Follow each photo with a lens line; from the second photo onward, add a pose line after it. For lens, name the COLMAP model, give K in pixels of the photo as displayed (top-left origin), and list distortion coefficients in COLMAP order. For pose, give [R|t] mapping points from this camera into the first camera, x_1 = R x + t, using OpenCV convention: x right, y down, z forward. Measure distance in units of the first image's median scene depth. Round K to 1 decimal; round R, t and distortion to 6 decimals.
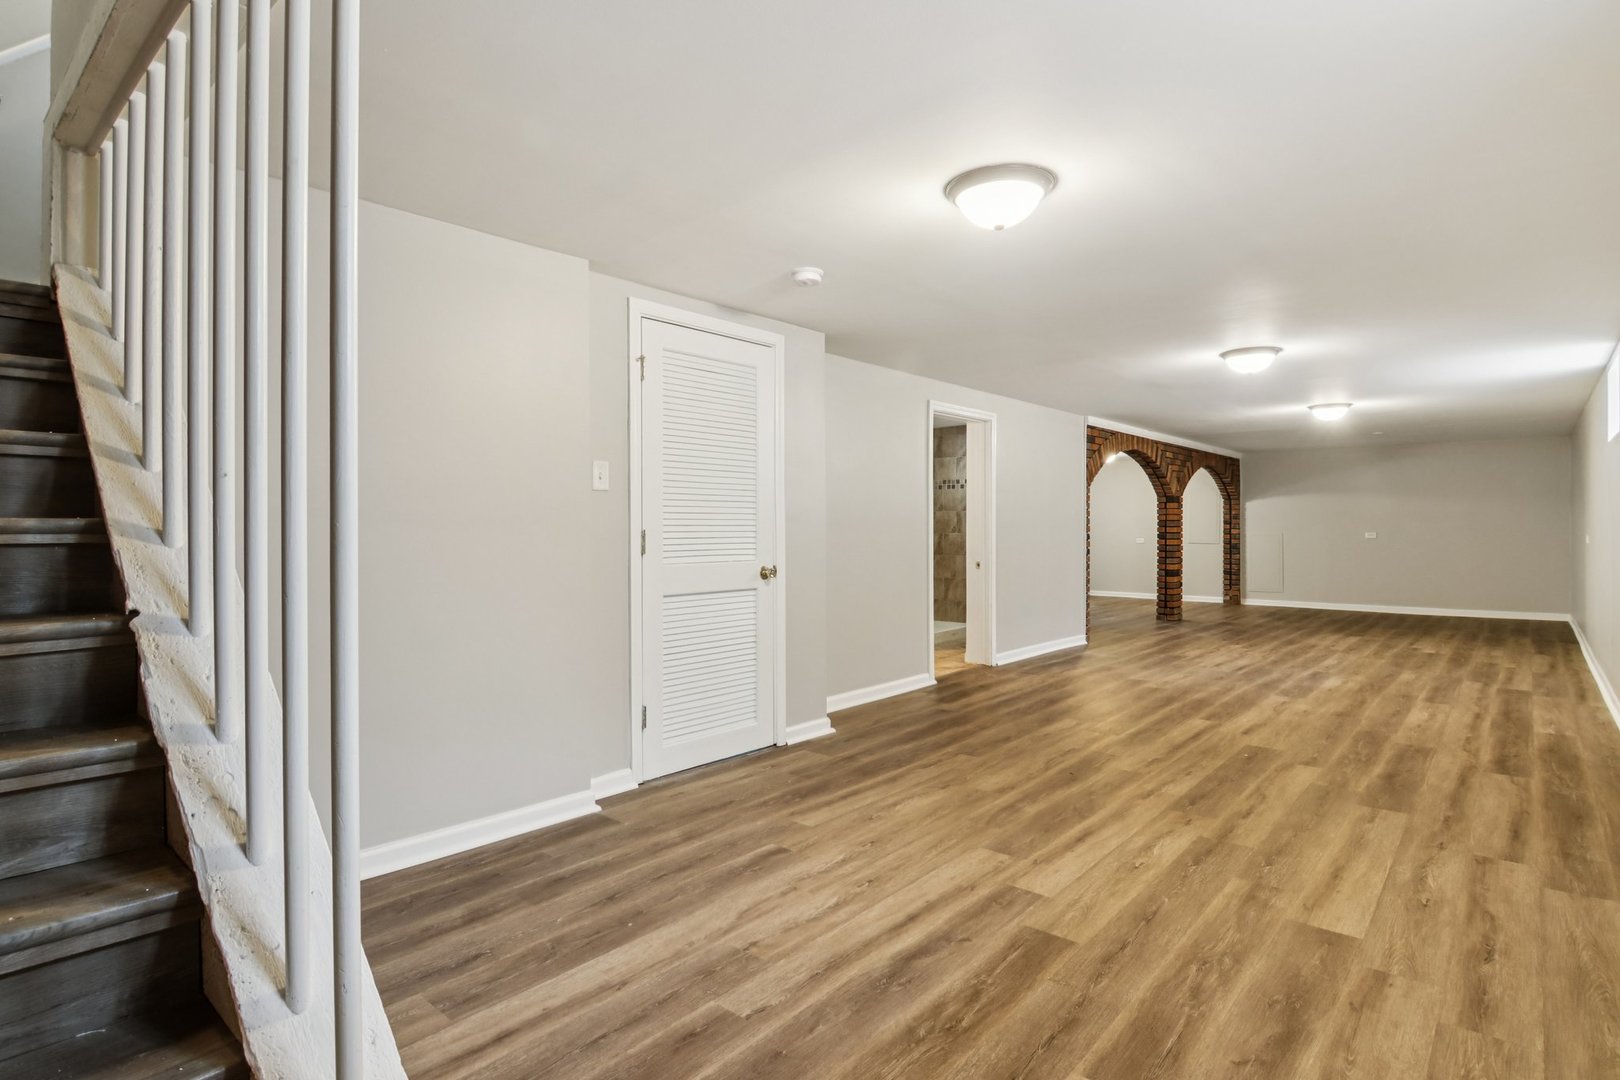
lens RADIAL K [[826.6, 0, 801.1], [0, 826.6, 532.2], [0, 0, 1]] dist [-0.002030, -0.013154]
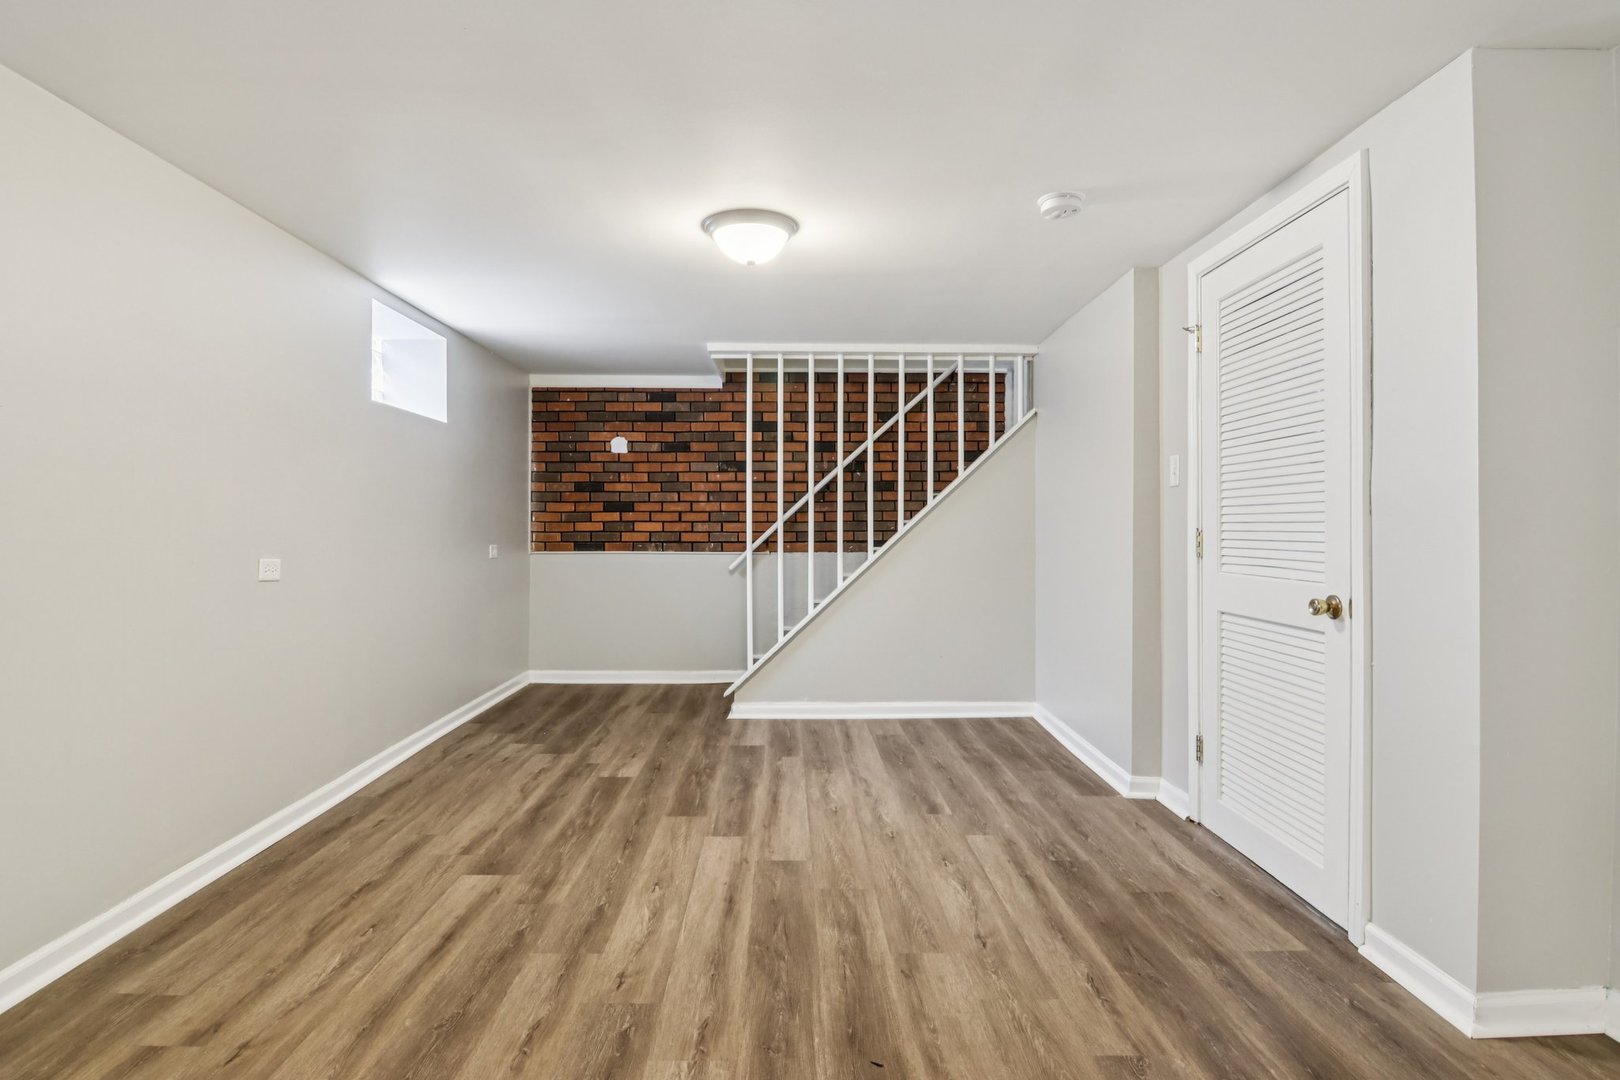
lens RADIAL K [[826.6, 0, 798.9], [0, 826.6, 535.3], [0, 0, 1]] dist [-0.002030, -0.013154]
pose [[-0.741006, 0.010116, -0.671422, 0.766900], [-0.001516, 0.999859, 0.016738, -0.010493], [0.671497, 0.013421, -0.740886, 1.509001]]
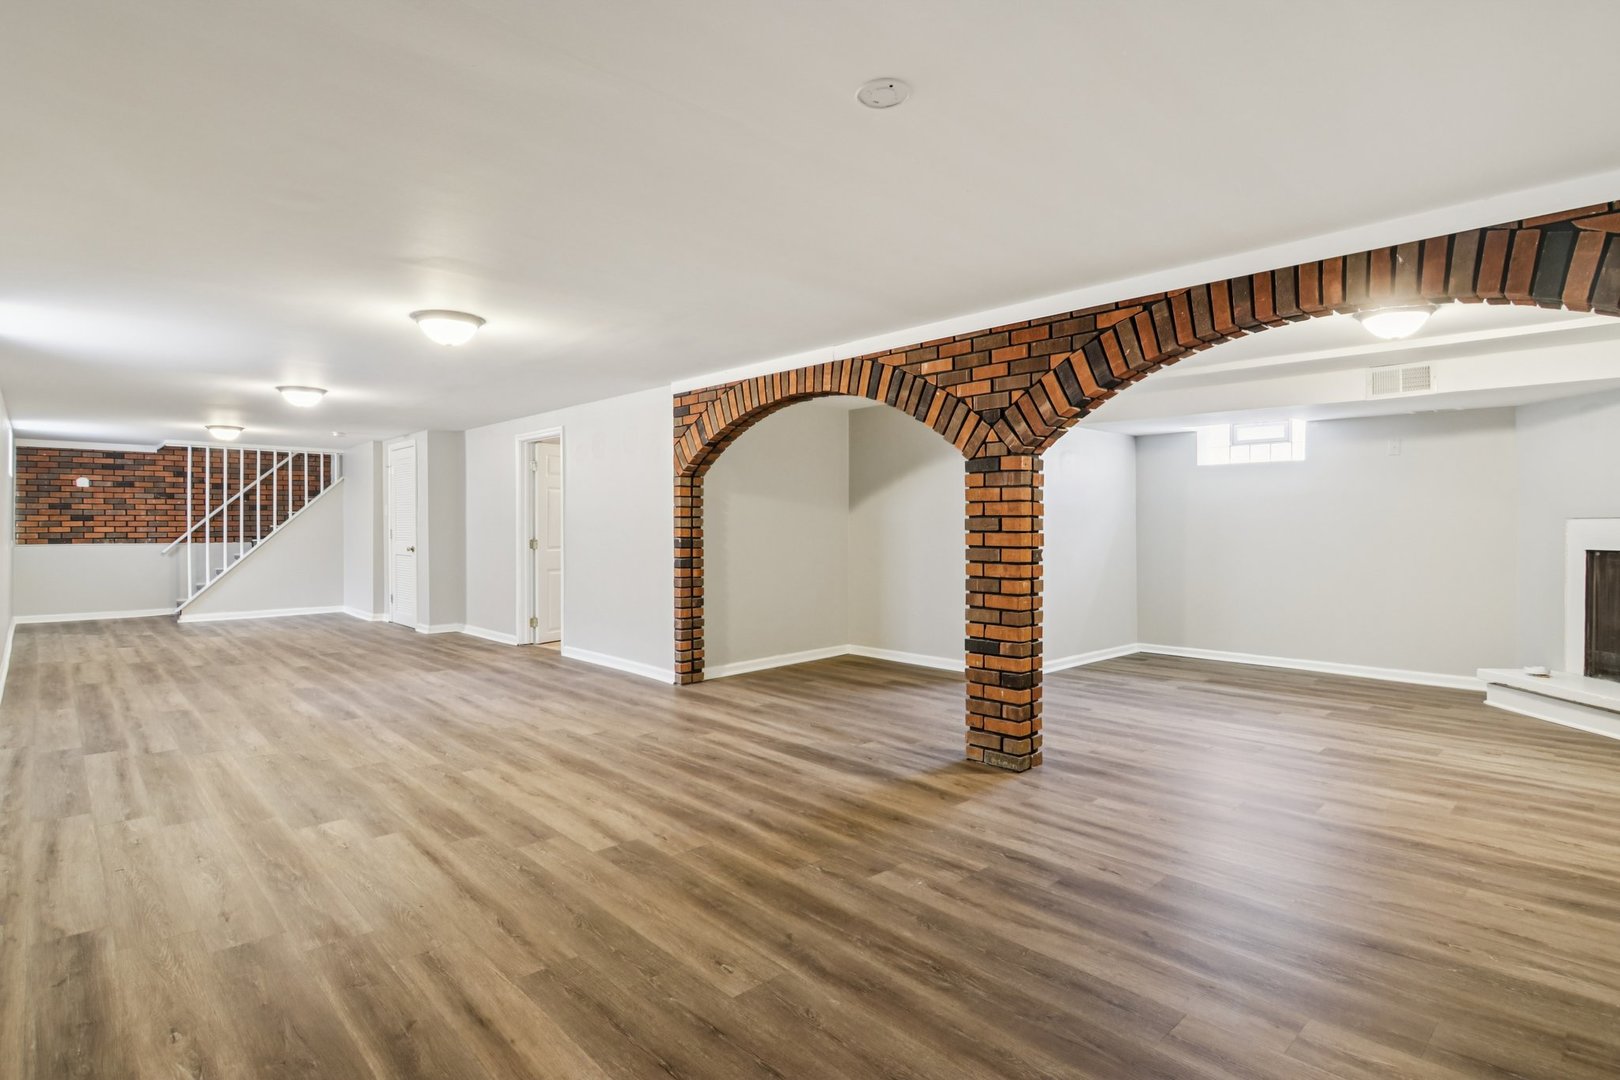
lens RADIAL K [[826.6, 0, 804.1], [0, 826.6, 527.2], [0, 0, 1]] dist [-0.002030, -0.013154]
pose [[-0.097324, 0.006497, -0.995232, 2.646753], [-0.002516, 0.999974, 0.006774, -0.035035], [0.995250, 0.003163, -0.097305, 2.907589]]
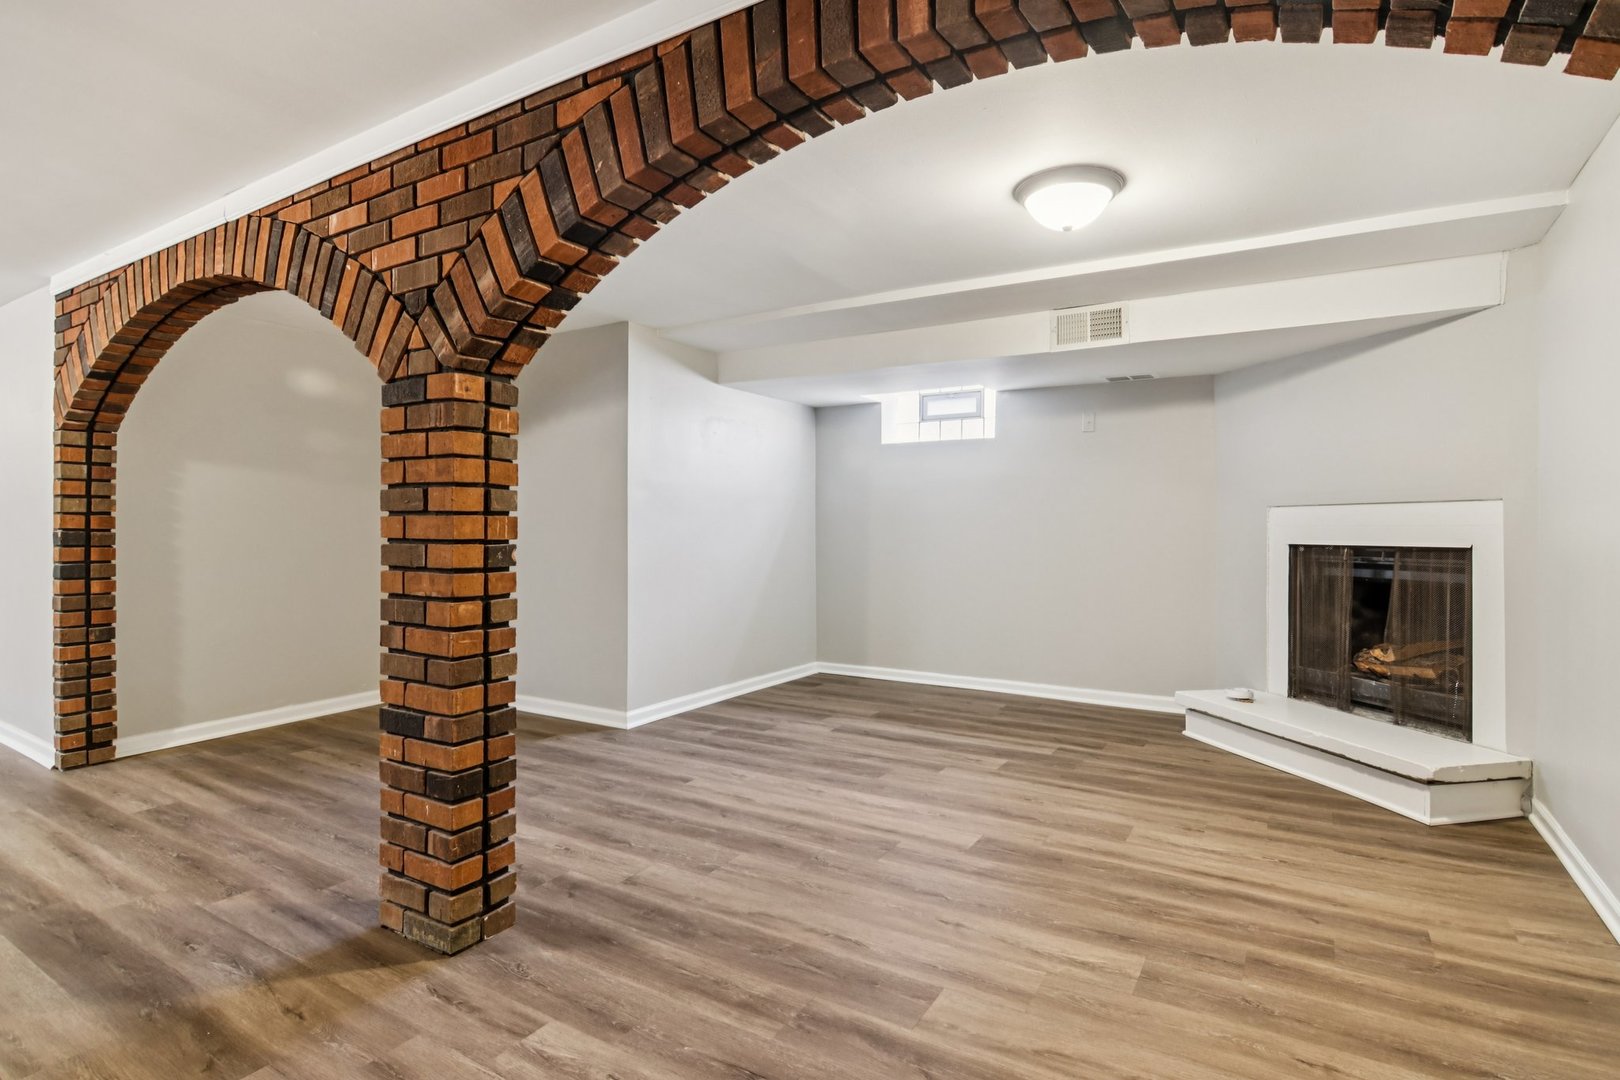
lens RADIAL K [[826.6, 0, 808.8], [0, 826.6, 520.1], [0, 0, 1]] dist [-0.002030, -0.013154]
pose [[0.170305, -0.001507, -0.985390, 2.114335], [-0.006663, 0.999974, -0.002681, -0.015247], [0.985369, 0.007022, 0.170291, 3.267096]]
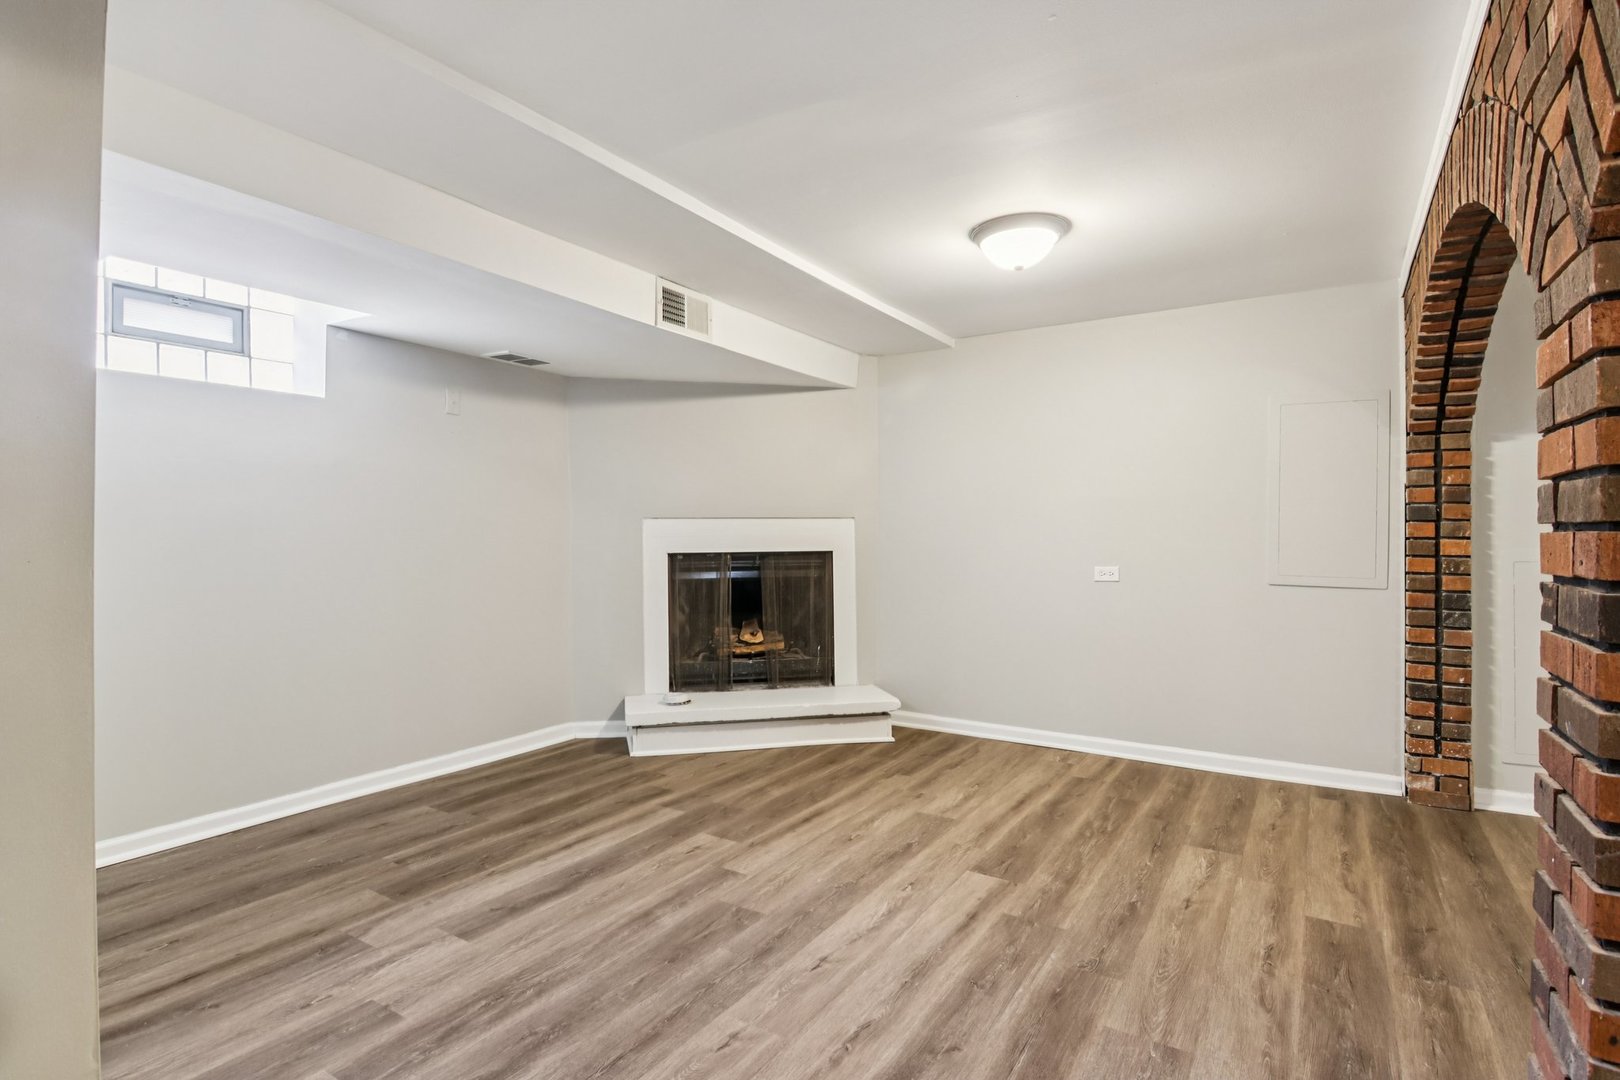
lens RADIAL K [[826.6, 0, 787.6], [0, 826.6, 532.7], [0, 0, 1]] dist [-0.002030, -0.013154]
pose [[0.988196, 0.002013, 0.153182, 0.963158], [-0.001752, 0.999997, -0.001834, -0.018371], [-0.153185, 0.001543, 0.988196, 2.809513]]
